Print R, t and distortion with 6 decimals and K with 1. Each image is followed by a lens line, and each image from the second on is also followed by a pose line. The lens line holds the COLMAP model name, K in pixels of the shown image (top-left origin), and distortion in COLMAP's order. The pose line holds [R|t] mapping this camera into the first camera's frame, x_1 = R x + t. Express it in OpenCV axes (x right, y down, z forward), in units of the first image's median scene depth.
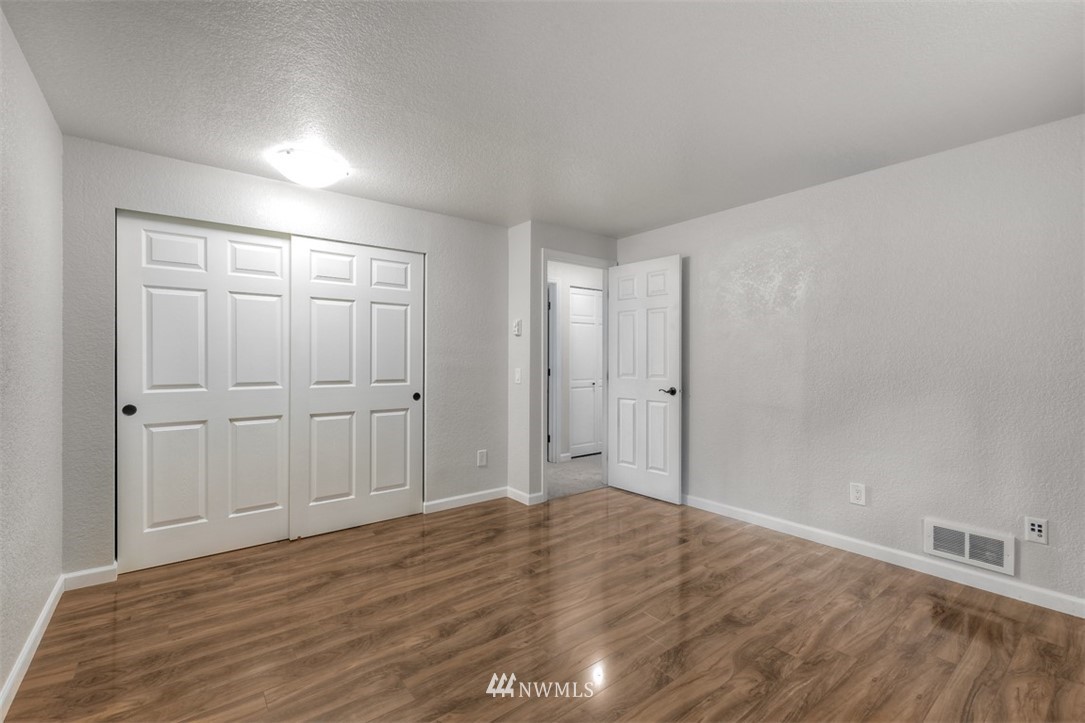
lens RADIAL K [[476.6, 0, 542.4], [0, 476.6, 361.2], [0, 0, 1]] dist [0.009898, -0.001712]
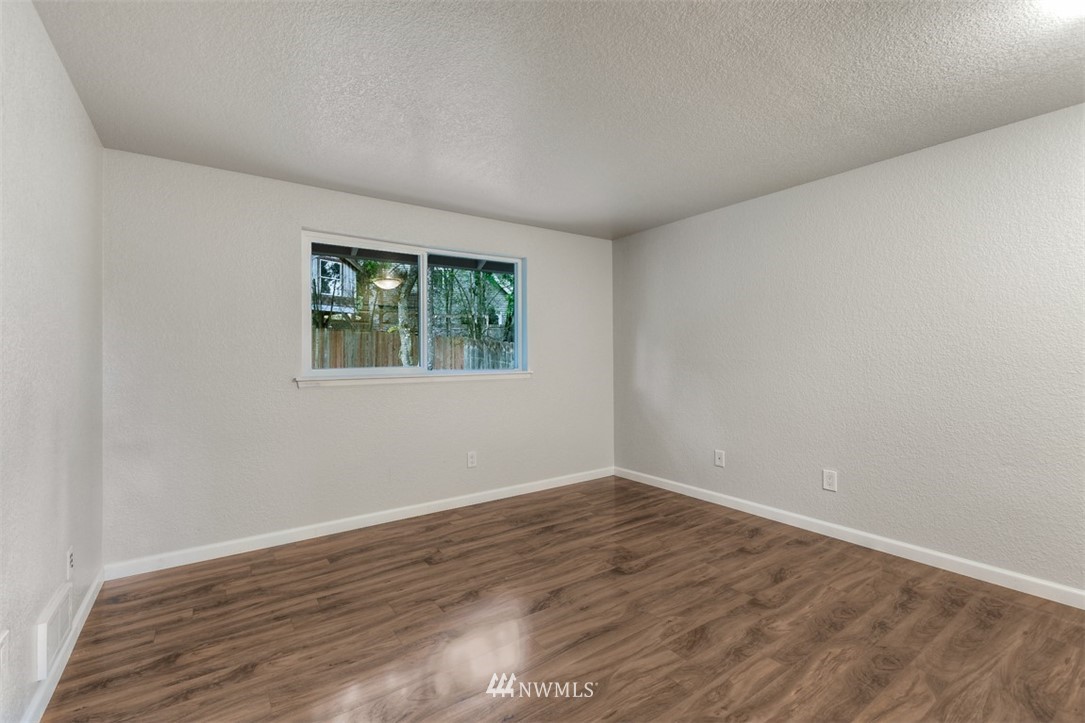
lens RADIAL K [[476.6, 0, 542.8], [0, 476.6, 356.4], [0, 0, 1]] dist [0.009898, -0.001712]
pose [[-0.998617, 0.004393, 0.052385, 0.185445], [0.004821, 0.999956, 0.008054, -0.008579], [-0.052347, 0.008295, -0.998595, 2.034439]]
